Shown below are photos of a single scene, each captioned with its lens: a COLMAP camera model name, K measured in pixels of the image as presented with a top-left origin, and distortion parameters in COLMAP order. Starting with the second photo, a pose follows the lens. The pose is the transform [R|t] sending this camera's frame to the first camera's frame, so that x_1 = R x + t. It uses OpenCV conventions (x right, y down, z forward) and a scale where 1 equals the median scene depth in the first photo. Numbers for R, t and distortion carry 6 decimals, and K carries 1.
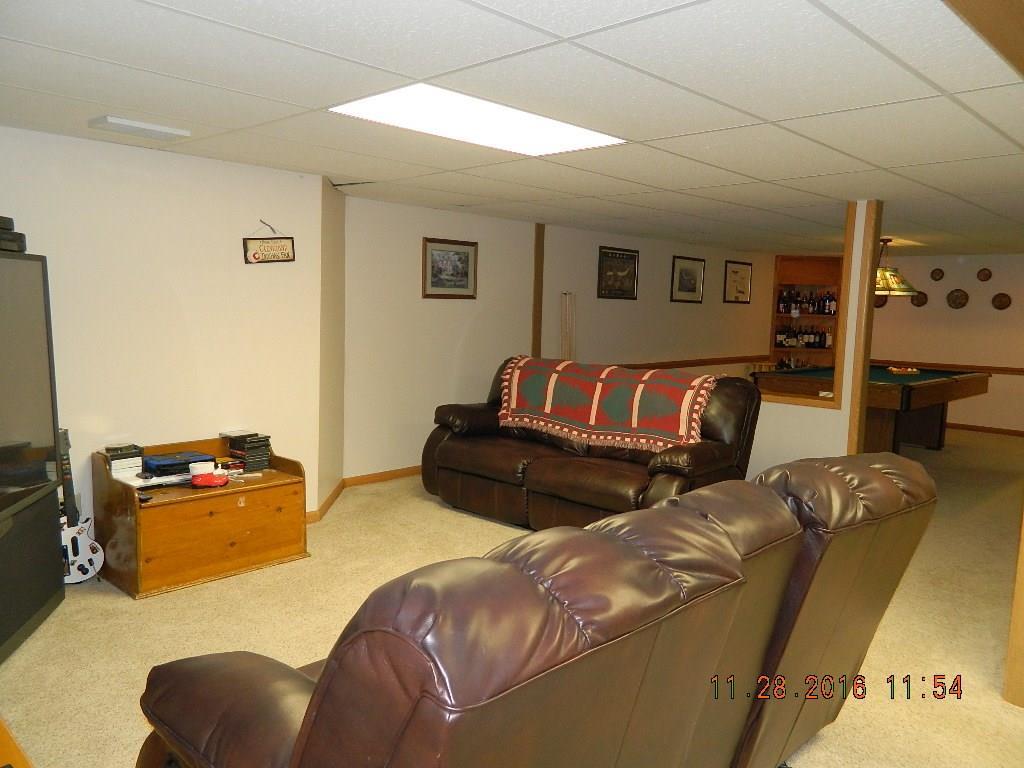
lens RADIAL K [[766.6, 0, 511.1], [0, 766.6, 384.8], [0, 0, 1]] dist [0.003295, 0.002909]
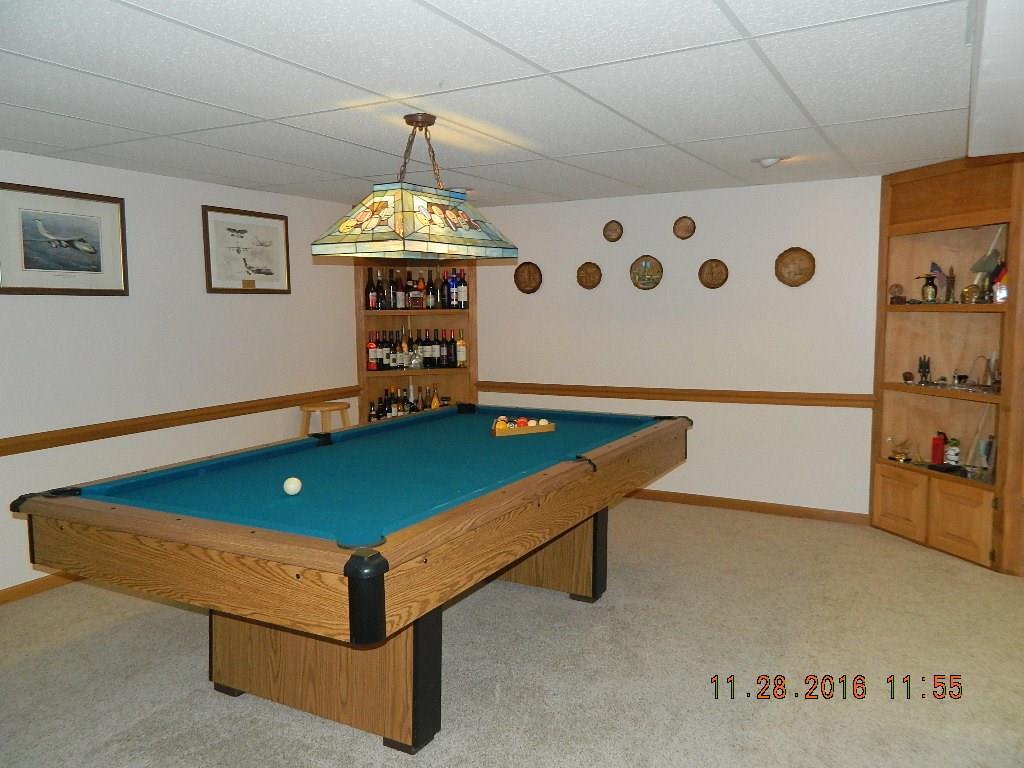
lens RADIAL K [[766.6, 0, 513.1], [0, 766.6, 383.6], [0, 0, 1]] dist [0.003295, 0.002909]
pose [[0.965000, -0.062467, 0.254701, 0.305180], [0.062994, 0.997995, 0.006095, -0.036467], [-0.254571, 0.010163, 0.967001, 0.434297]]
